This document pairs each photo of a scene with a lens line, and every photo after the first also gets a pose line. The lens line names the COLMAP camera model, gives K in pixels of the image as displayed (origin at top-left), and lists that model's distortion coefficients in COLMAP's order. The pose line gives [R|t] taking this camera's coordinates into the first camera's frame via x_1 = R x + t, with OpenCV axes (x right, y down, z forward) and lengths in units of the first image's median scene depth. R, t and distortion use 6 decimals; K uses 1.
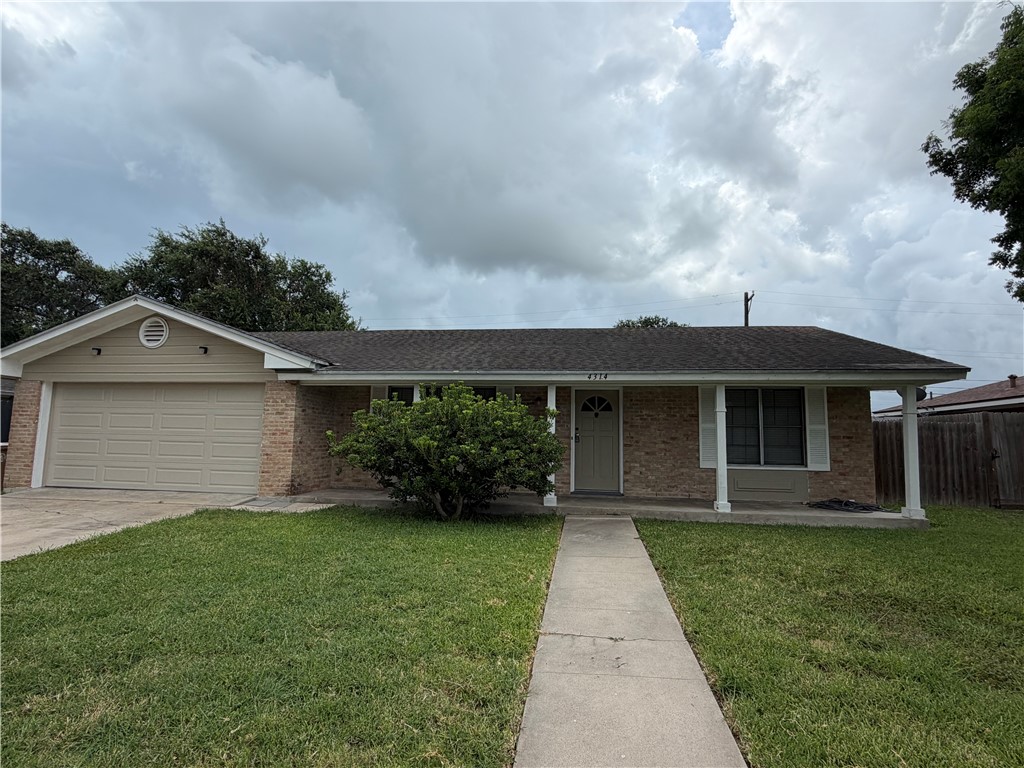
lens RADIAL K [[531.8, 0, 512.0], [0, 531.8, 384.0], [0, 0, 1]] dist [-0.006445, -0.002157]
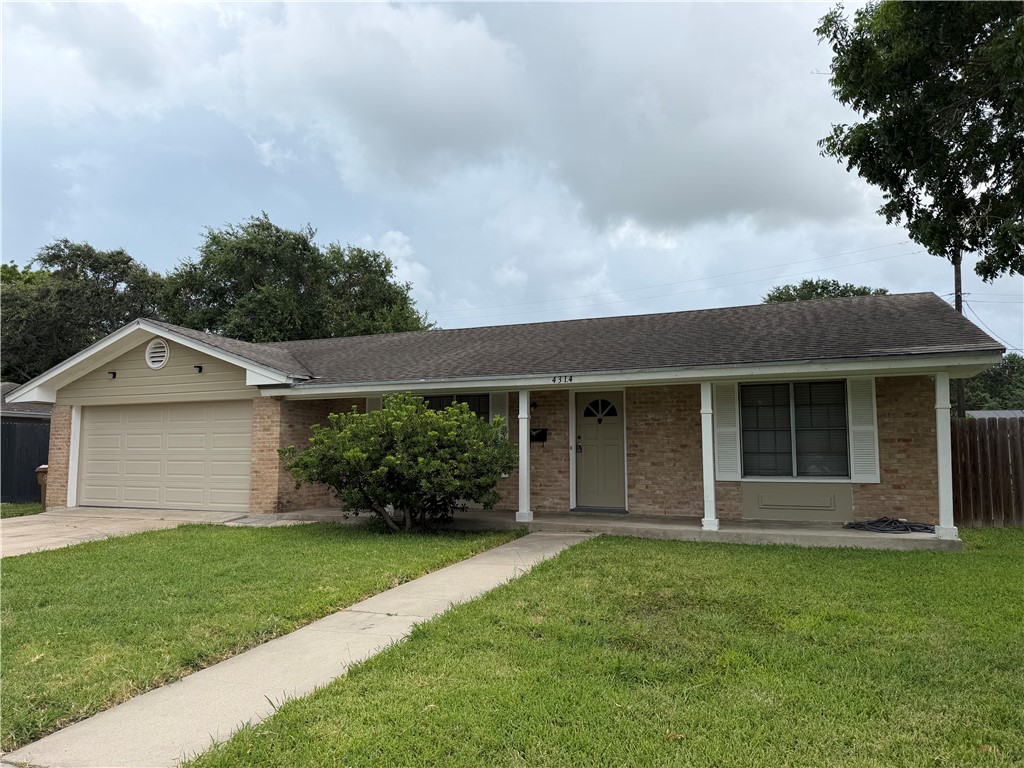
lens RADIAL K [[717.3, 0, 510.2], [0, 717.3, 390.3], [0, 0, 1]] dist [0.167946, -0.338835]
pose [[0.966719, -0.041958, -0.252376, 0.326822], [0.045017, 0.998966, 0.006354, -0.006045], [0.251849, -0.017504, 0.967608, -0.184020]]
